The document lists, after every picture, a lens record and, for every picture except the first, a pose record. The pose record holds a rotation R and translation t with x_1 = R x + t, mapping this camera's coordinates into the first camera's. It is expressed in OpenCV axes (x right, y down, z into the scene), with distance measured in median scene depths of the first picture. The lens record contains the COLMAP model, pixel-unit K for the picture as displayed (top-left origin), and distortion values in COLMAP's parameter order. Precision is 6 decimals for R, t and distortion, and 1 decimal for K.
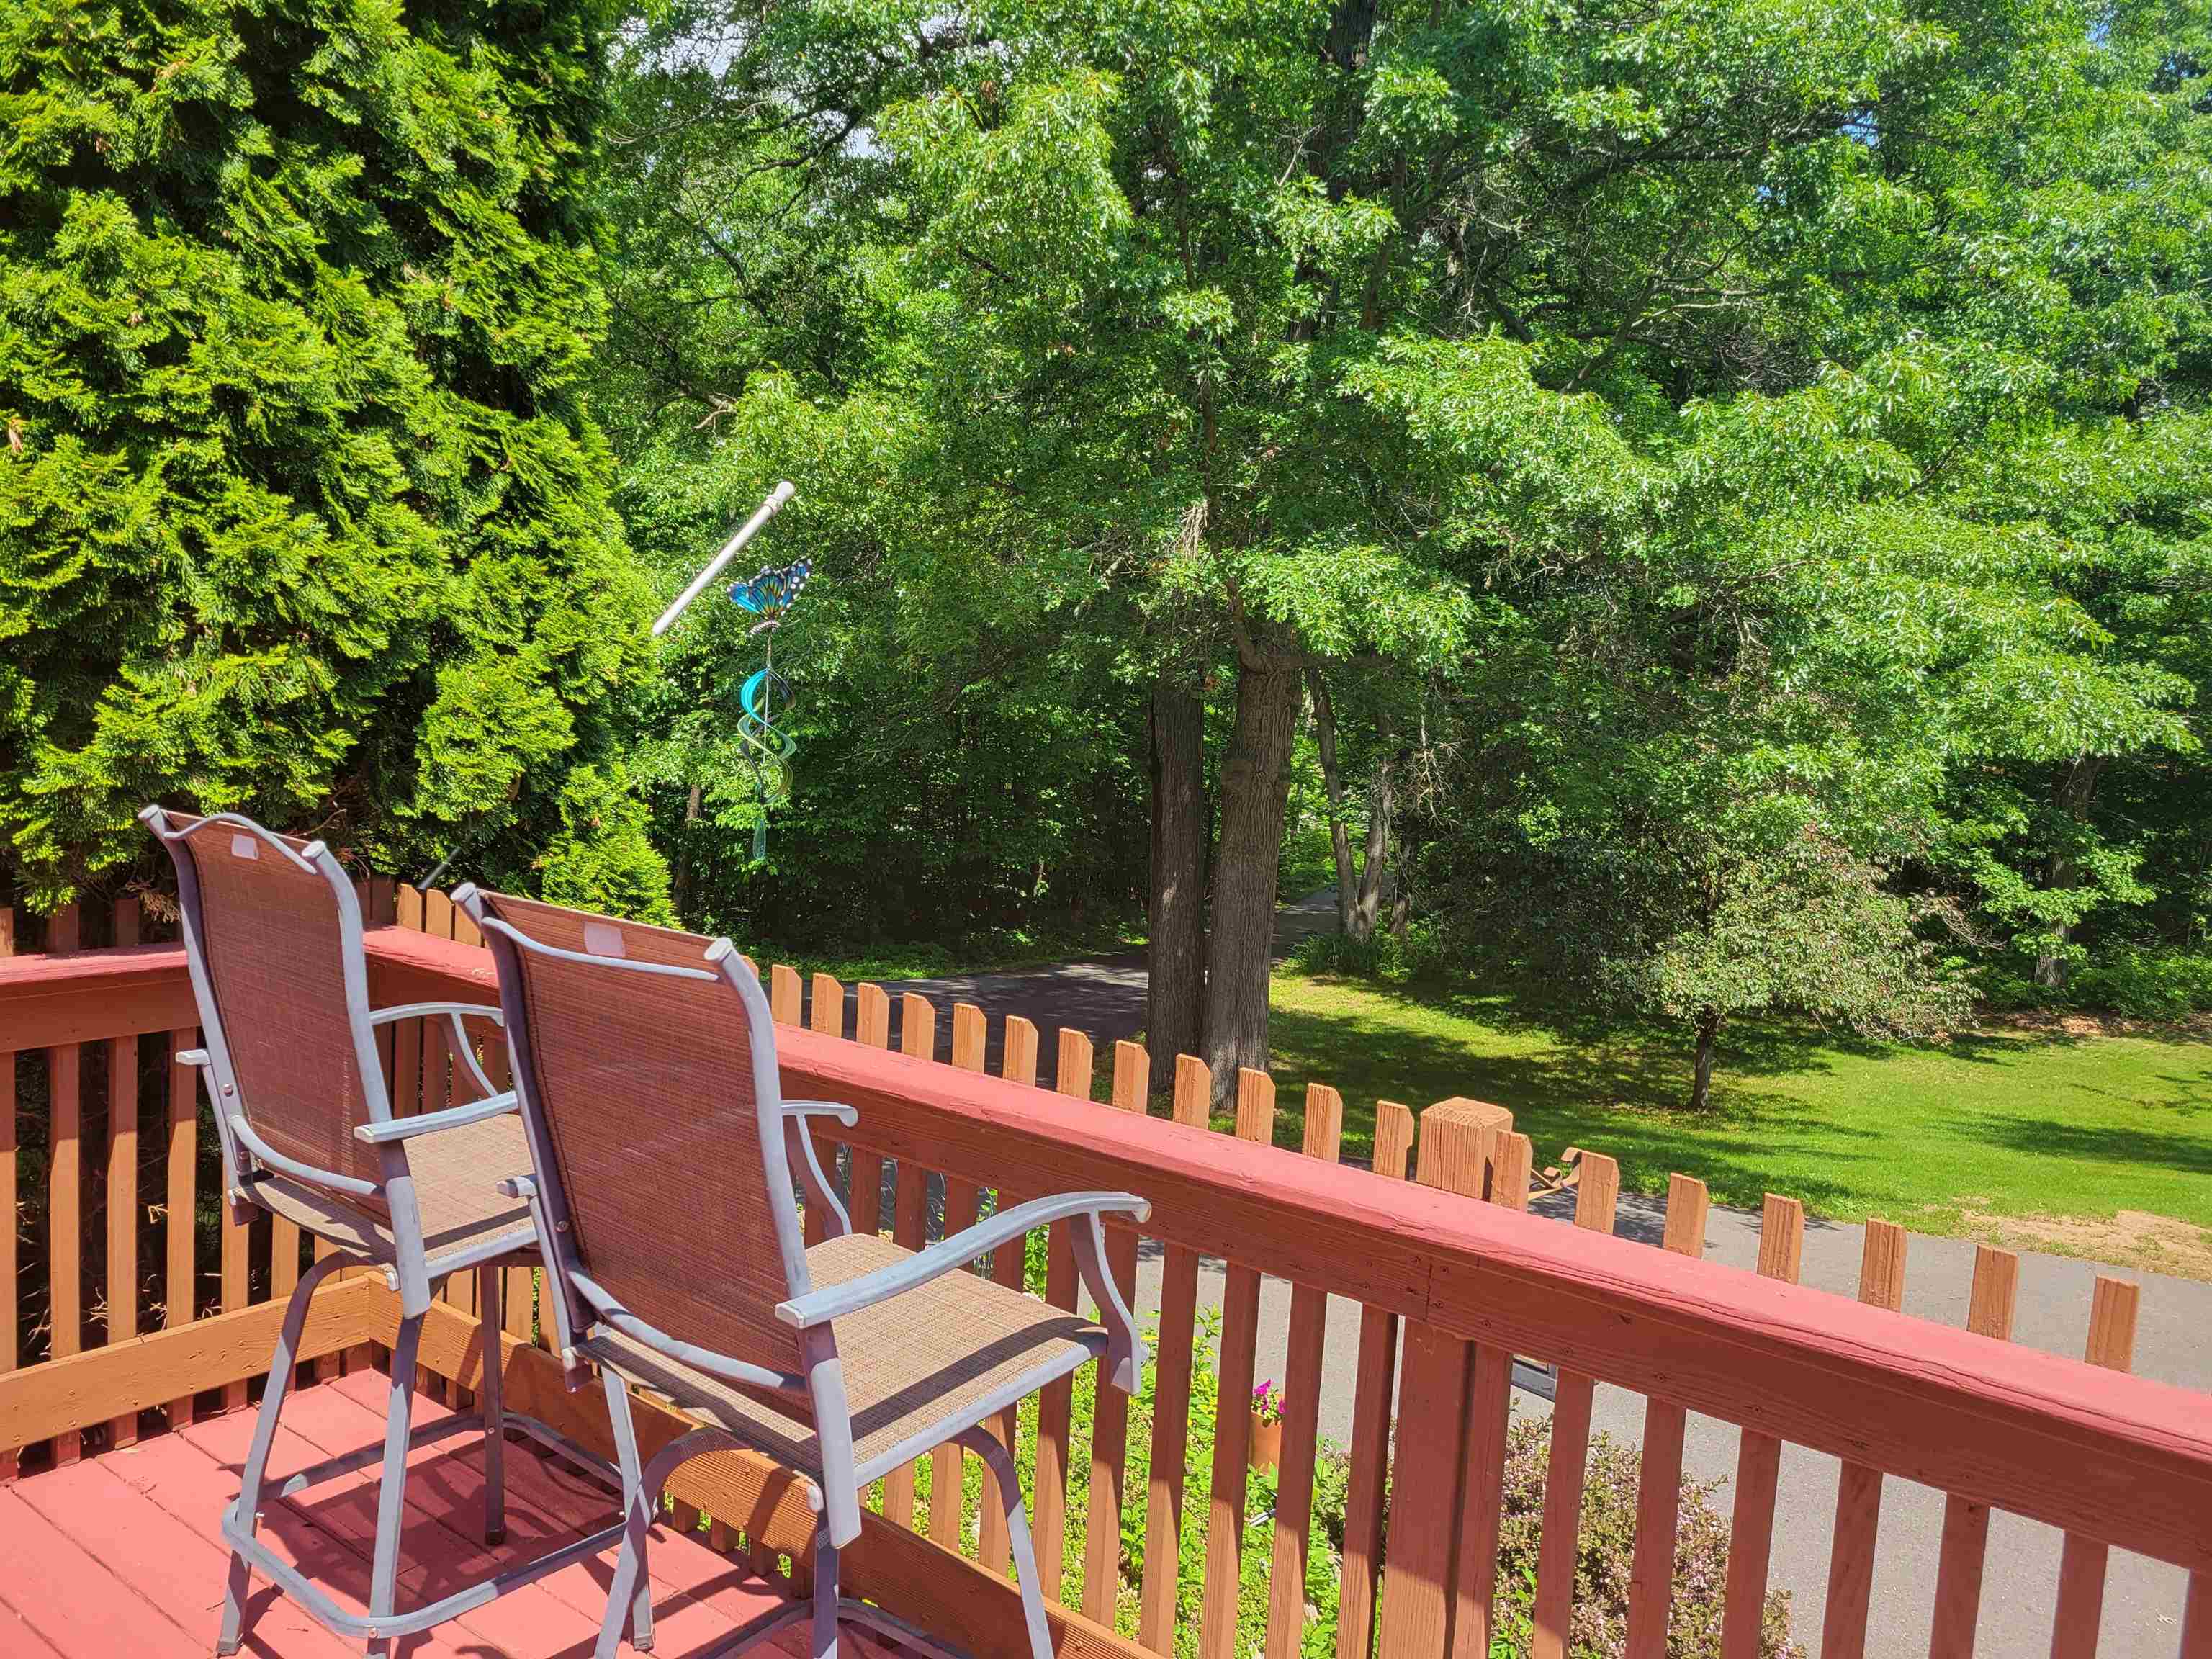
lens RADIAL K [[1659.5, 0, 1104.3], [0, 1659.5, 839.5], [0, 0, 1]] dist [0.046059, -0.029156]
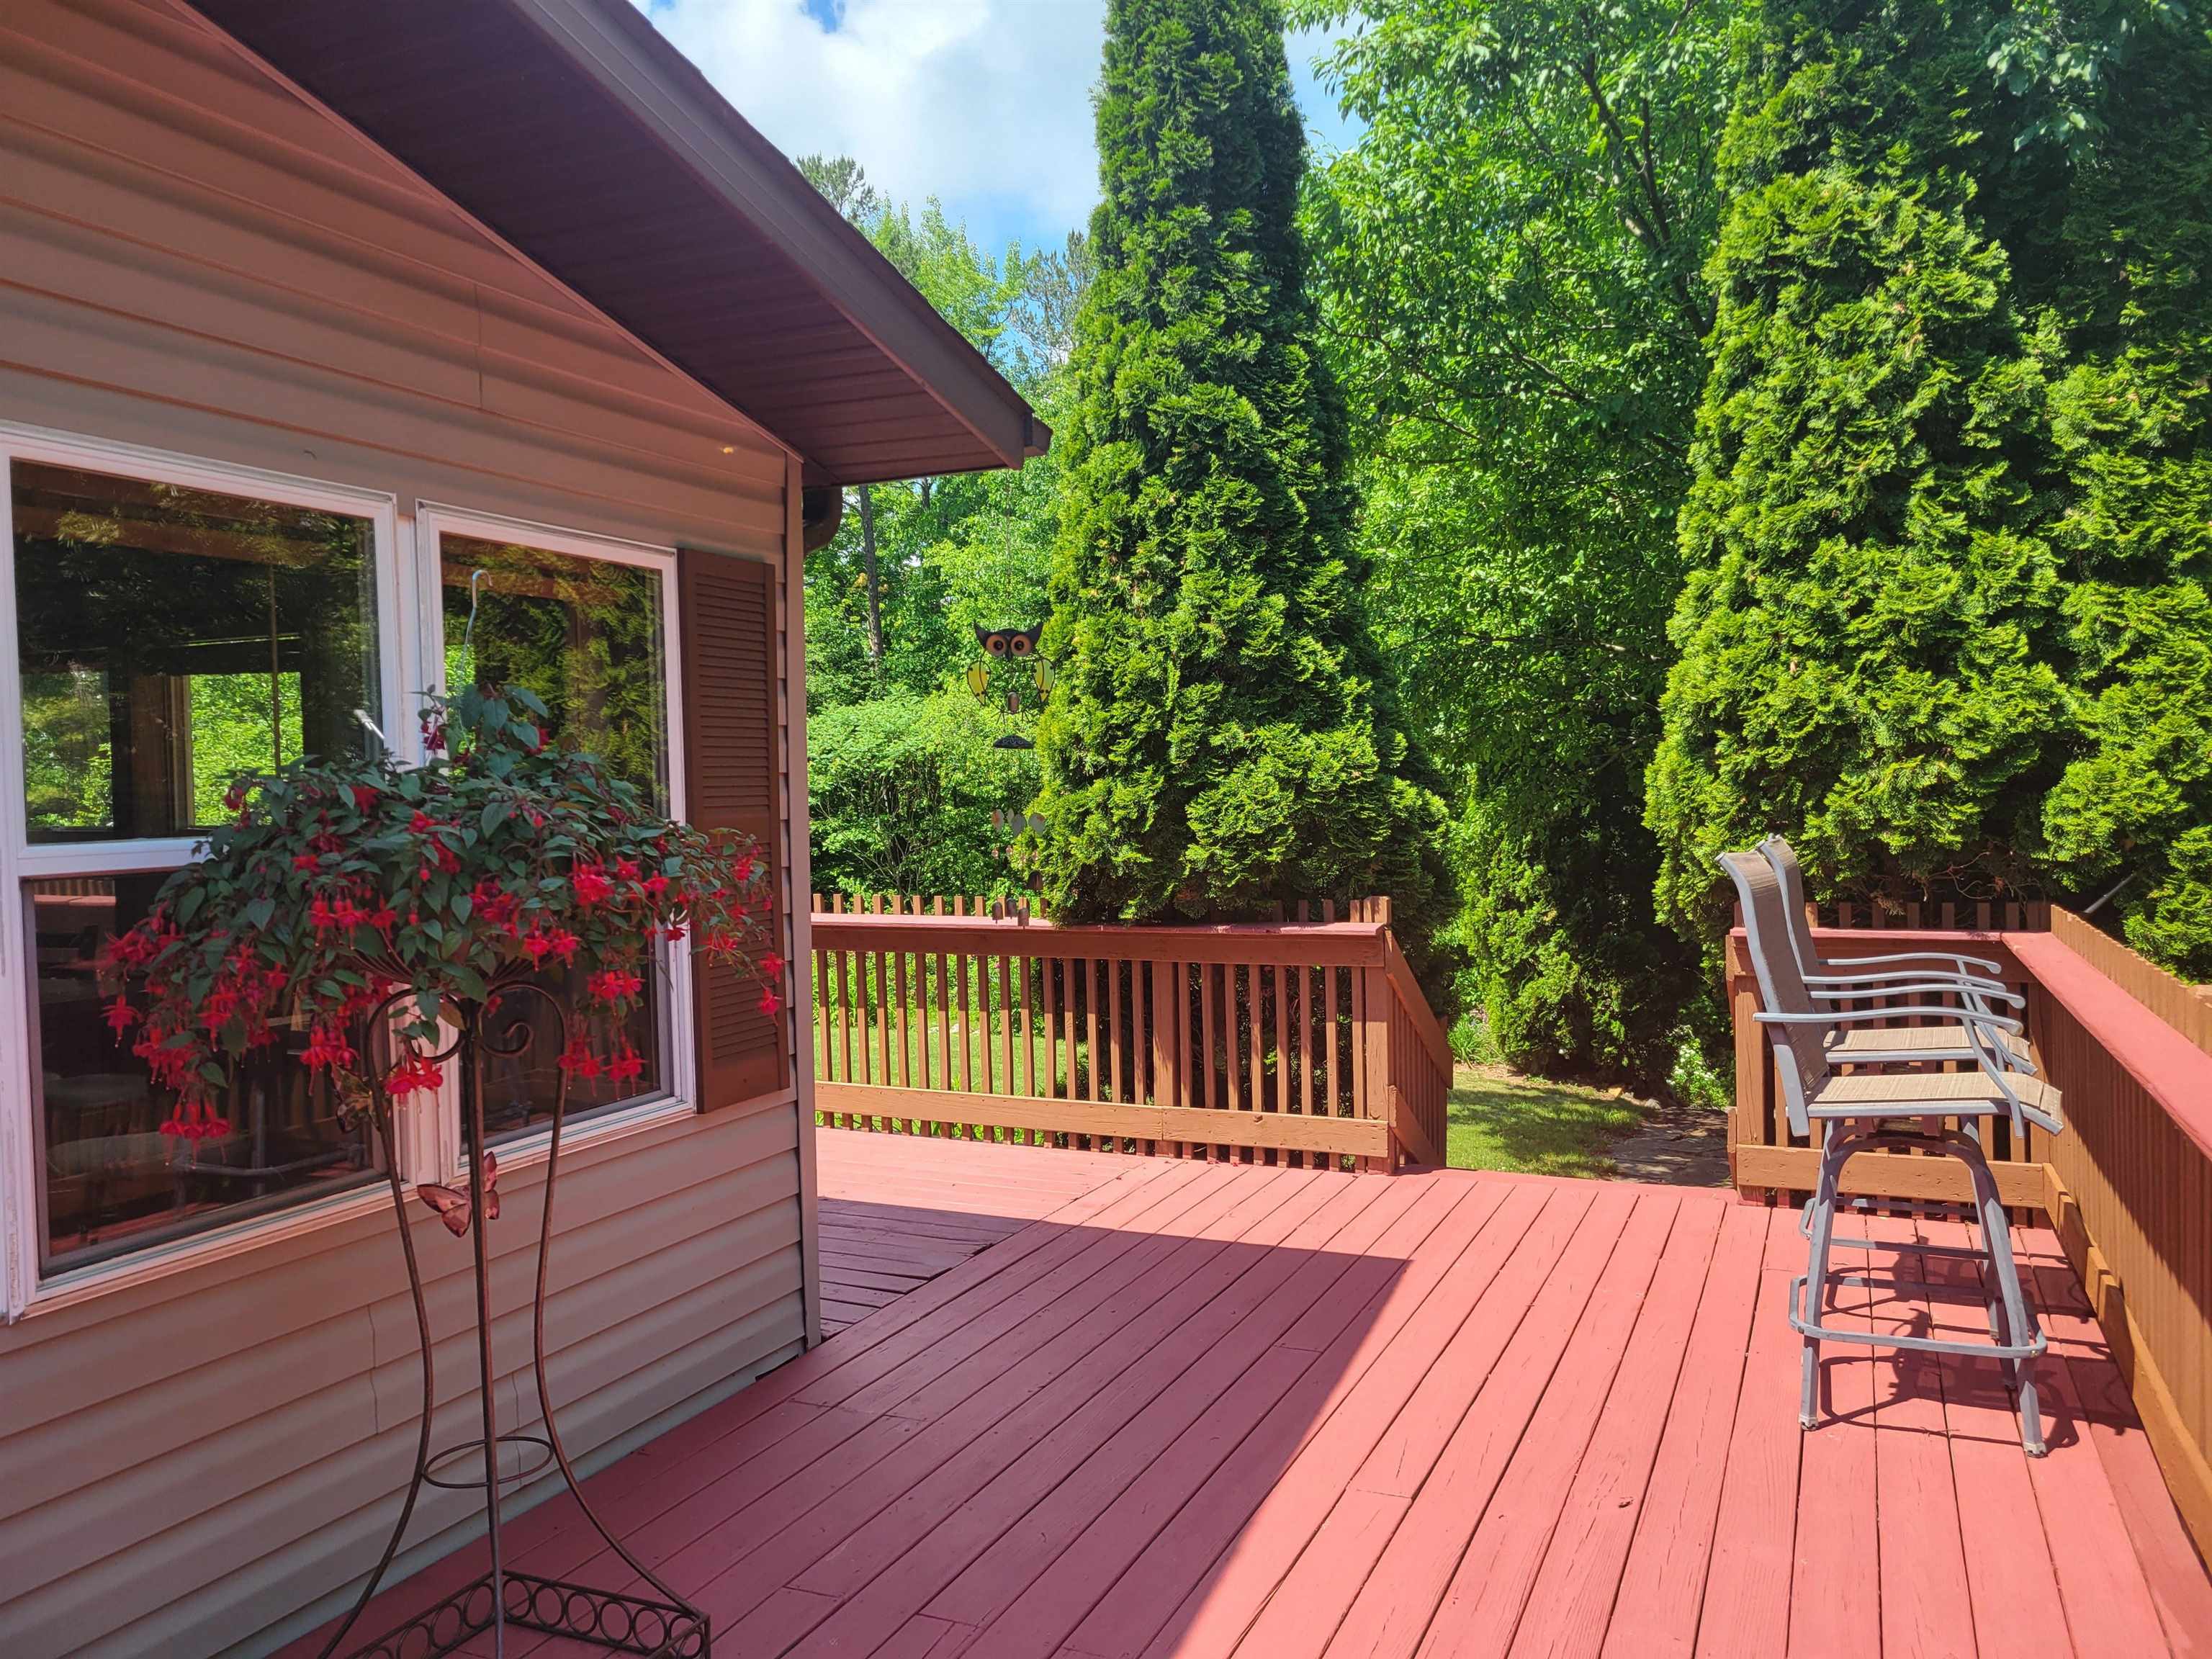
lens RADIAL K [[1659.5, 0, 1046.7], [0, 1659.5, 836.3], [0, 0, 1]] dist [0.046059, -0.029156]
pose [[0.189801, -0.041318, -0.980953, 1.049599], [-0.069785, 0.996019, -0.055455, 0.129496], [0.979339, 0.078982, 0.186162, -0.226646]]
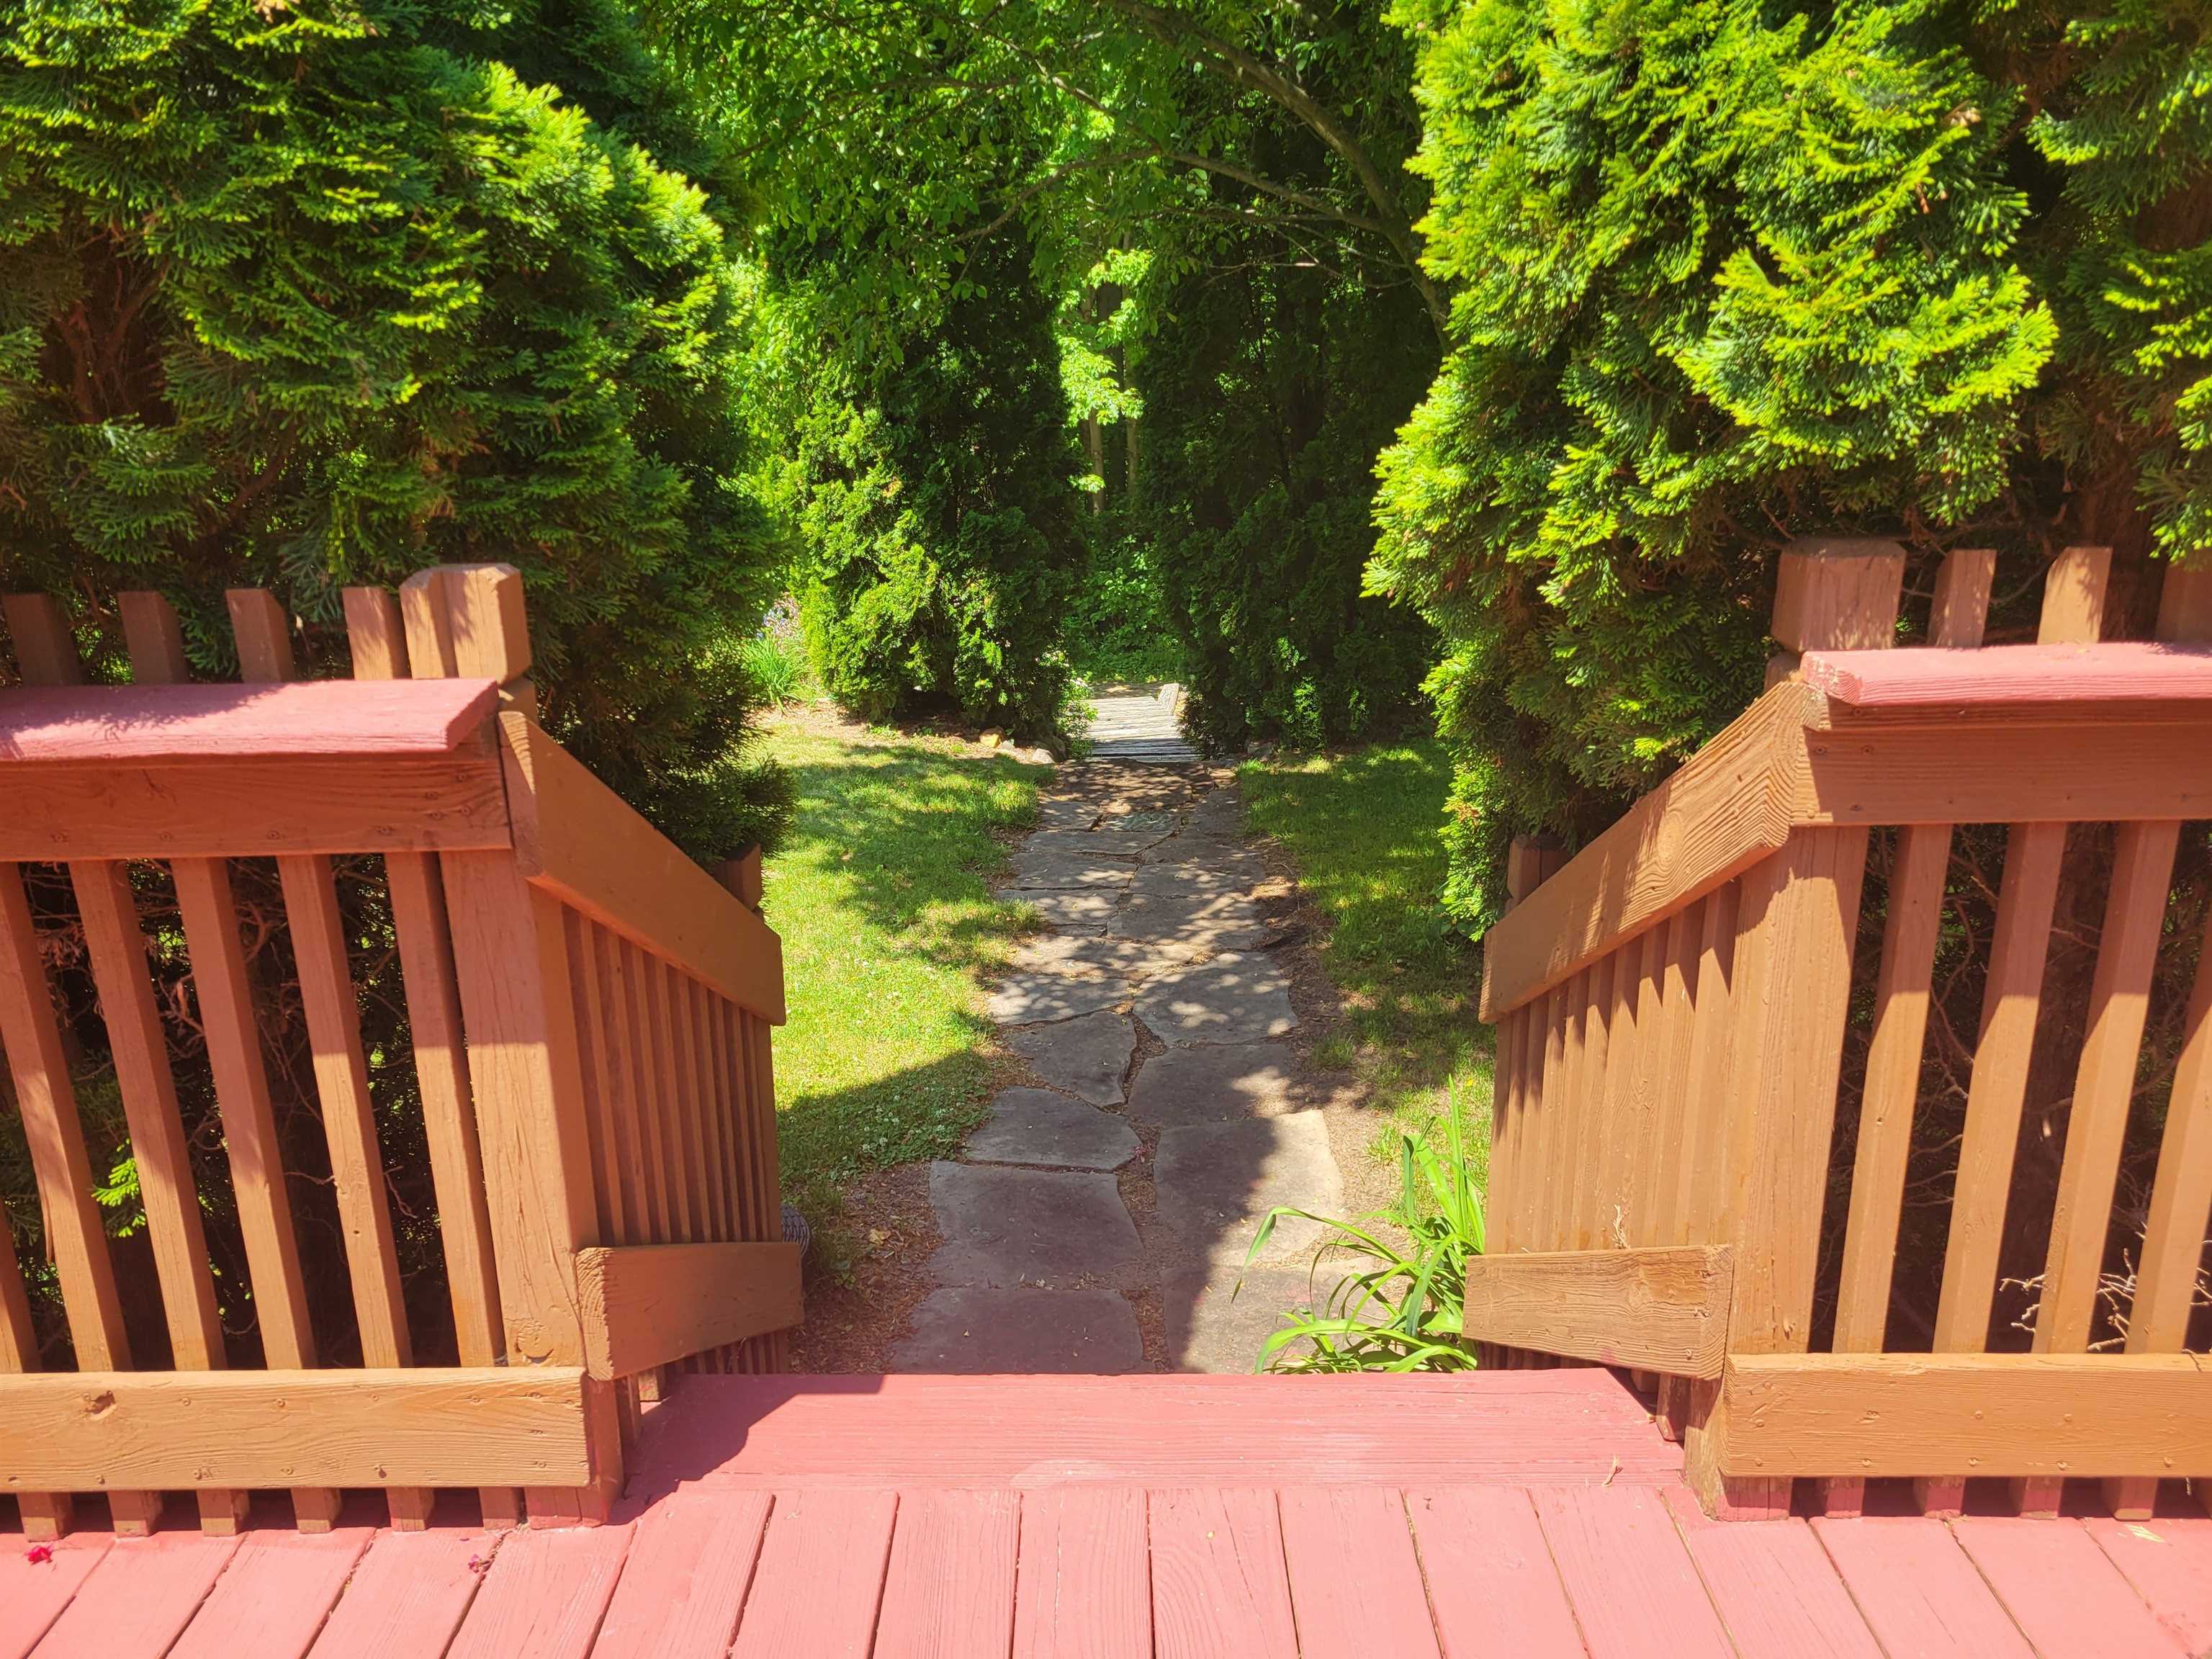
lens RADIAL K [[1659.5, 0, 1094.2], [0, 1659.5, 836.7], [0, 0, 1]] dist [0.046059, -0.029156]
pose [[0.592442, 0.169977, -0.787477, -0.400888], [-0.027831, 0.981223, 0.190859, 0.036108], [0.805132, -0.091157, 0.586048, 0.430149]]
